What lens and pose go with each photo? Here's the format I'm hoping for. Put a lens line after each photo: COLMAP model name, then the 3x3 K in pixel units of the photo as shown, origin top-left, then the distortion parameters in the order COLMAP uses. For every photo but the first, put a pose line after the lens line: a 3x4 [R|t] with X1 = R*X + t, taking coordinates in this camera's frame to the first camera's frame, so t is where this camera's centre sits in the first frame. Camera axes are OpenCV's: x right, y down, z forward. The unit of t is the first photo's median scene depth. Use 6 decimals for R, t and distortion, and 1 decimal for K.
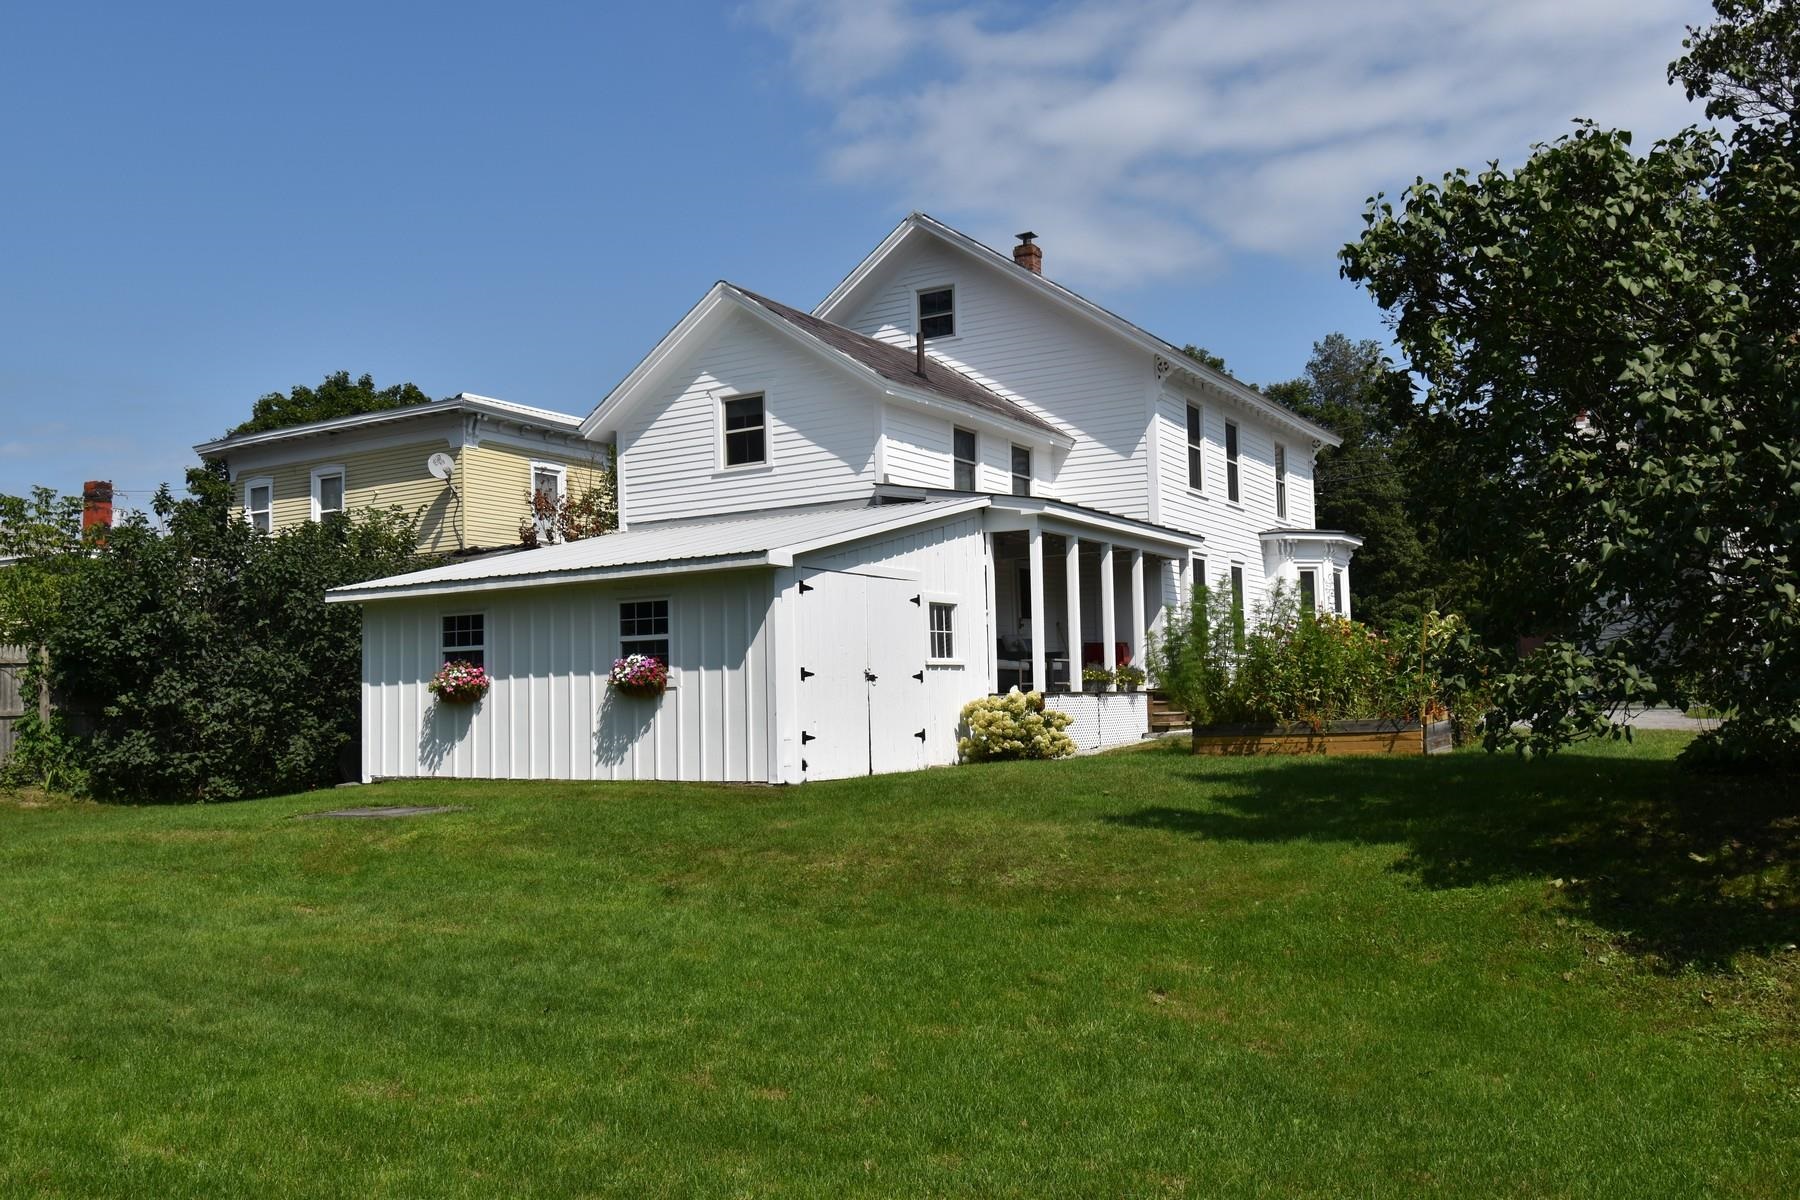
lens RADIAL K [[1491.0, 0, 915.2], [0, 1491.0, 609.7], [0, 0, 1]] dist [0.006059, -0.006286]
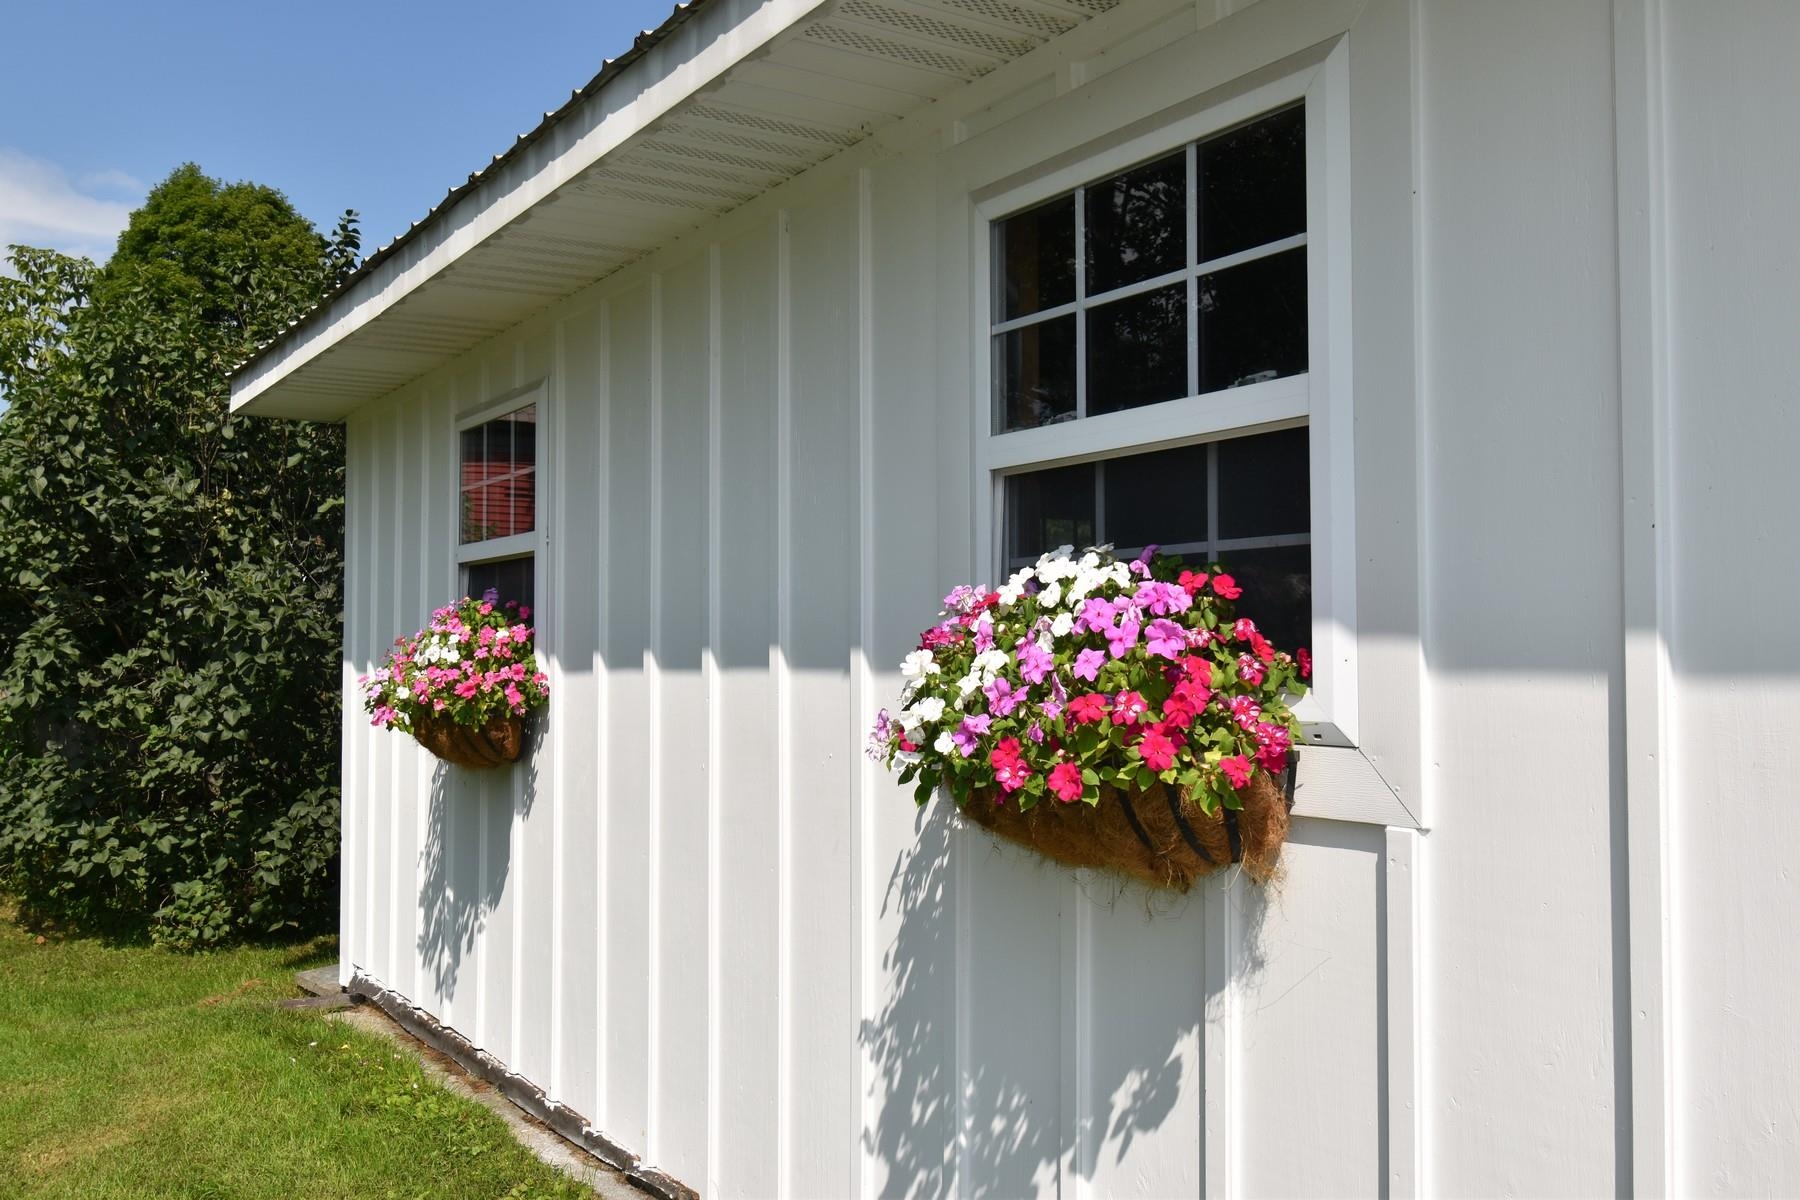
lens RADIAL K [[1491.0, 0, 915.2], [0, 1491.0, 609.7], [0, 0, 1]] dist [0.006059, -0.006286]
pose [[0.905765, 0.002982, -0.423770, -0.118418], [0.015230, 0.999100, 0.039583, 0.025022], [0.423507, -0.042307, 0.904905, 0.724416]]
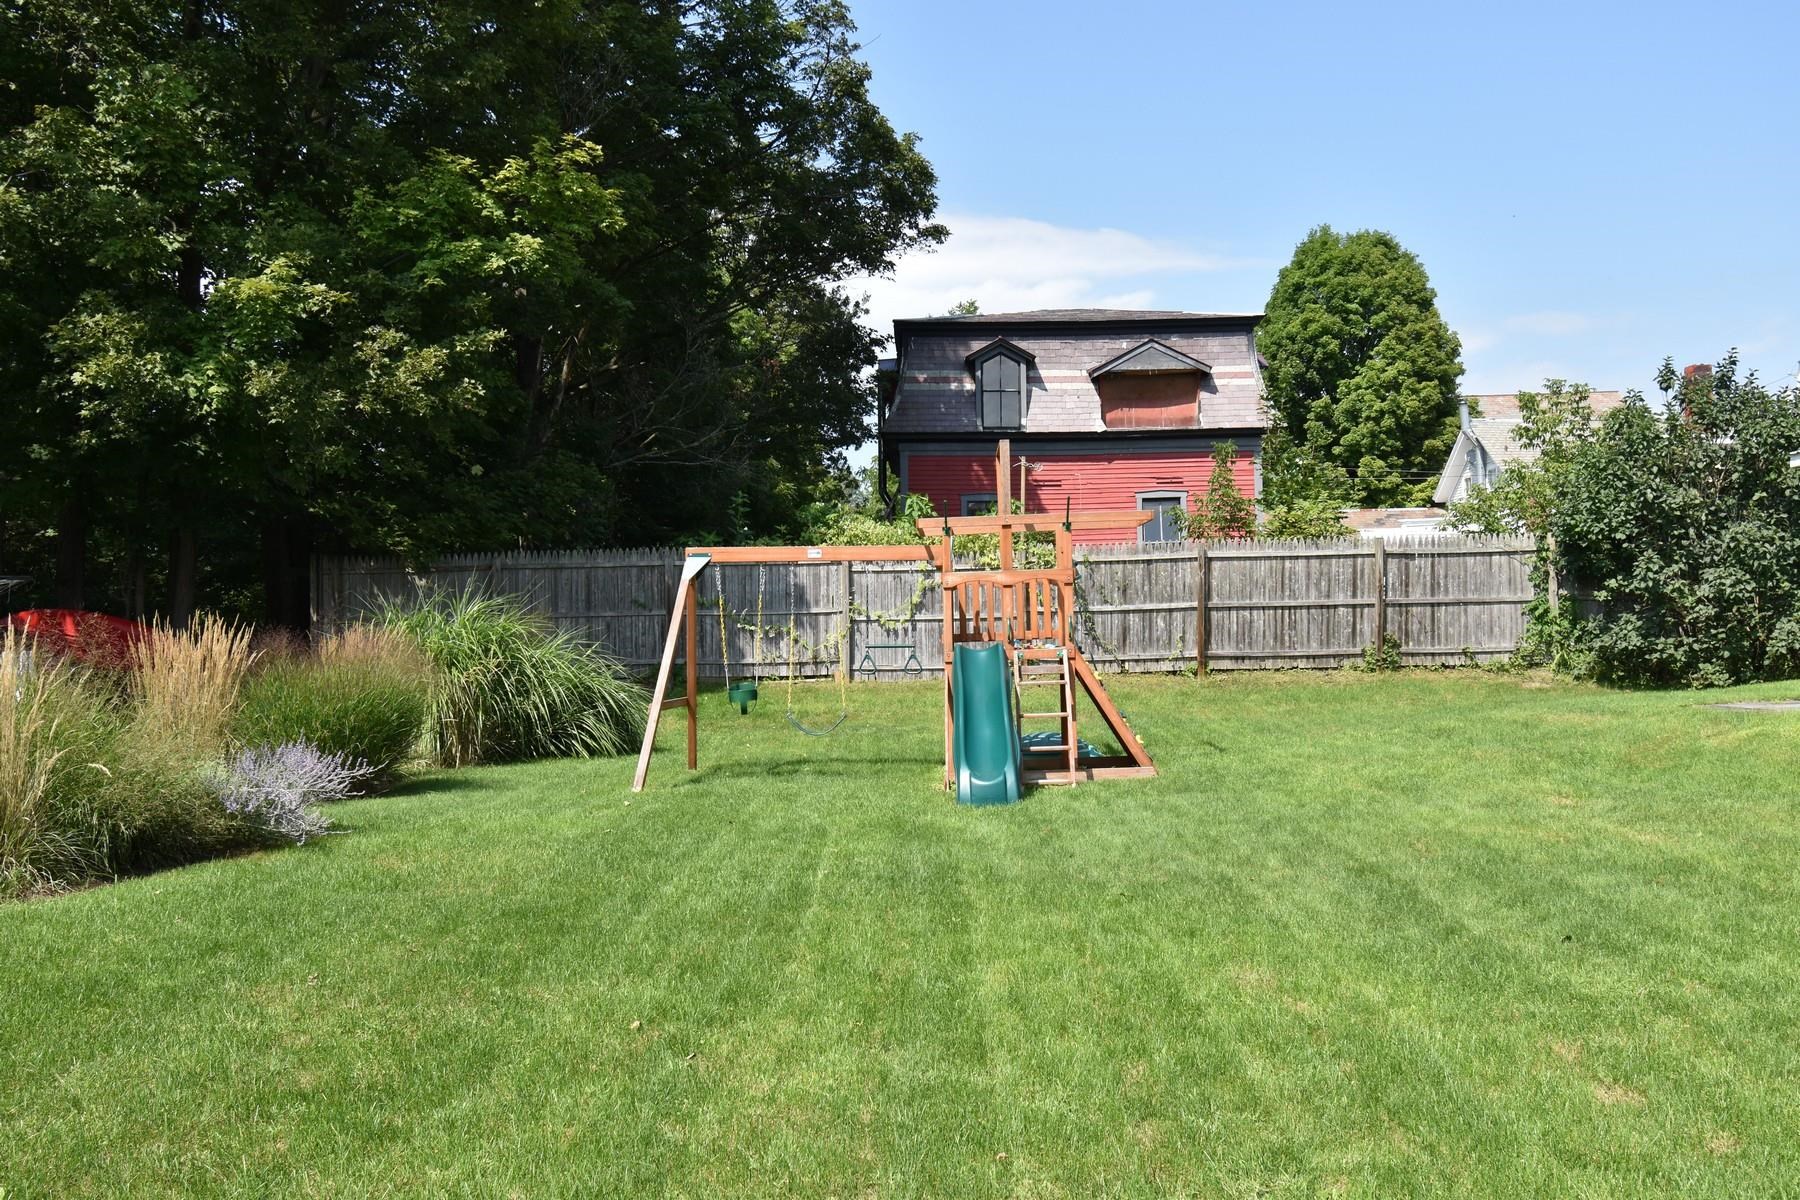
lens RADIAL K [[1491.0, 0, 915.2], [0, 1491.0, 609.7], [0, 0, 1]] dist [0.006059, -0.006286]
pose [[0.478567, -0.002871, -0.878046, 0.116626], [0.067726, 0.997136, 0.033652, 0.013164], [0.875435, -0.075571, 0.477391, 0.122670]]
